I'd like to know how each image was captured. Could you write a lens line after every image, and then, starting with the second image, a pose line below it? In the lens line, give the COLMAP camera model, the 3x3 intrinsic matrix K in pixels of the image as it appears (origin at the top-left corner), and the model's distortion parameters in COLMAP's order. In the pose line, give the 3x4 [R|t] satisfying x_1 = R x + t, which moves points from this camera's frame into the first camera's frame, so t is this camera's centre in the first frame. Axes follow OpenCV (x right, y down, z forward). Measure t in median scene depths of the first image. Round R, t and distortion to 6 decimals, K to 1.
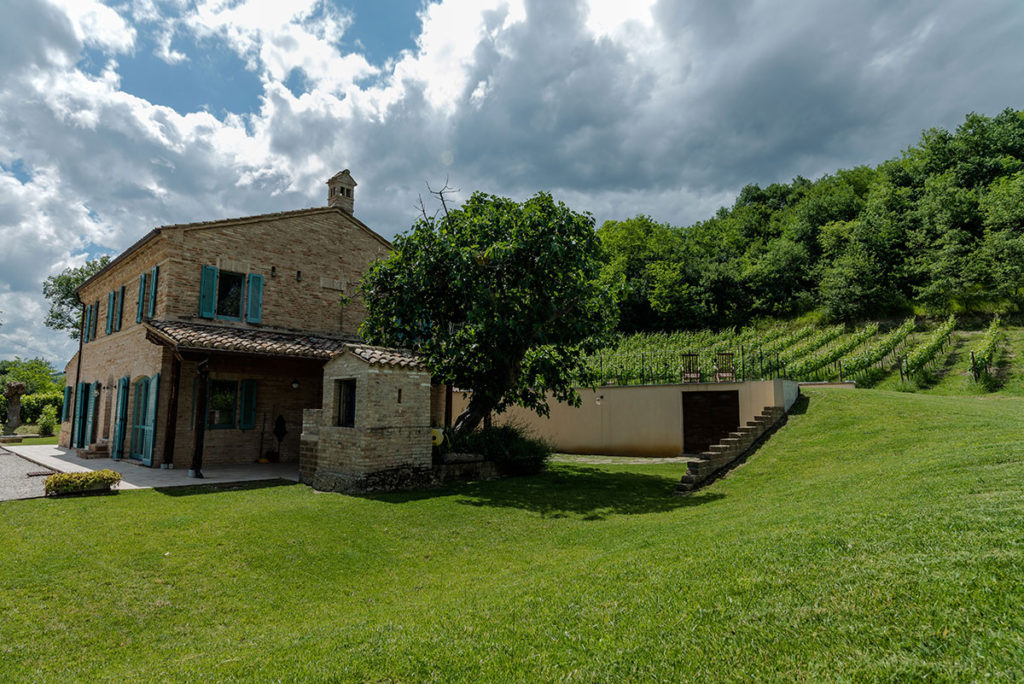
lens RADIAL K [[578.2, 0, 512.0], [0, 578.2, 342.4], [0, 0, 1]] dist [-0.004512, -0.000640]
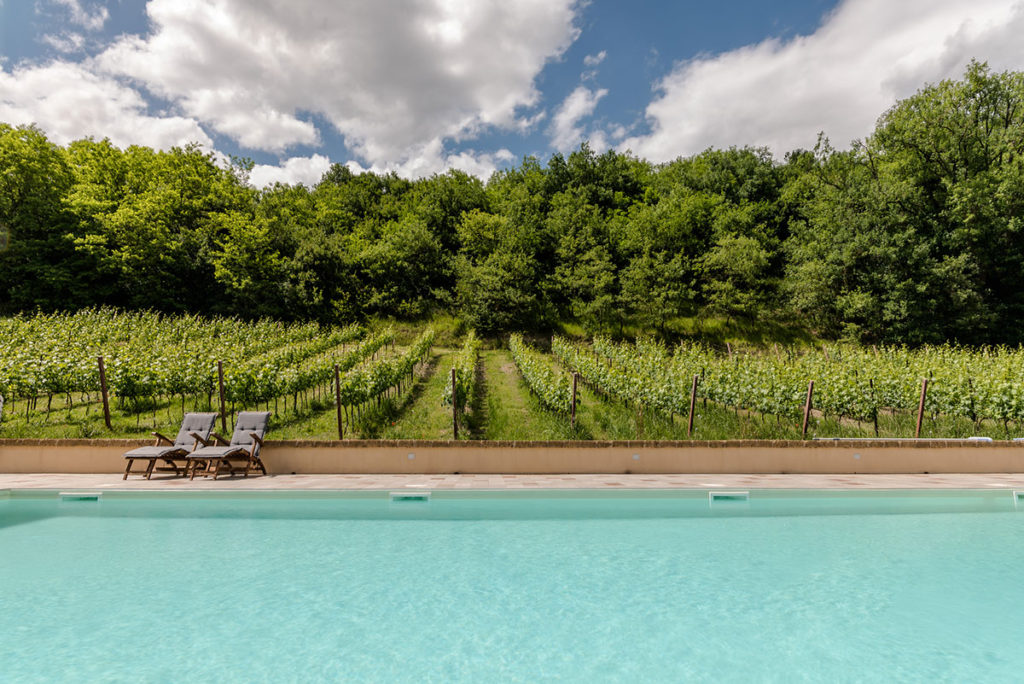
lens RADIAL K [[578.2, 0, 512.6], [0, 578.2, 340.7], [0, 0, 1]] dist [-0.004512, -0.000640]
pose [[0.694752, 0.110473, 0.710715, 0.035990], [-0.087736, 0.993772, -0.068707, 0.020206], [-0.713878, -0.014621, 0.700117, 0.368445]]
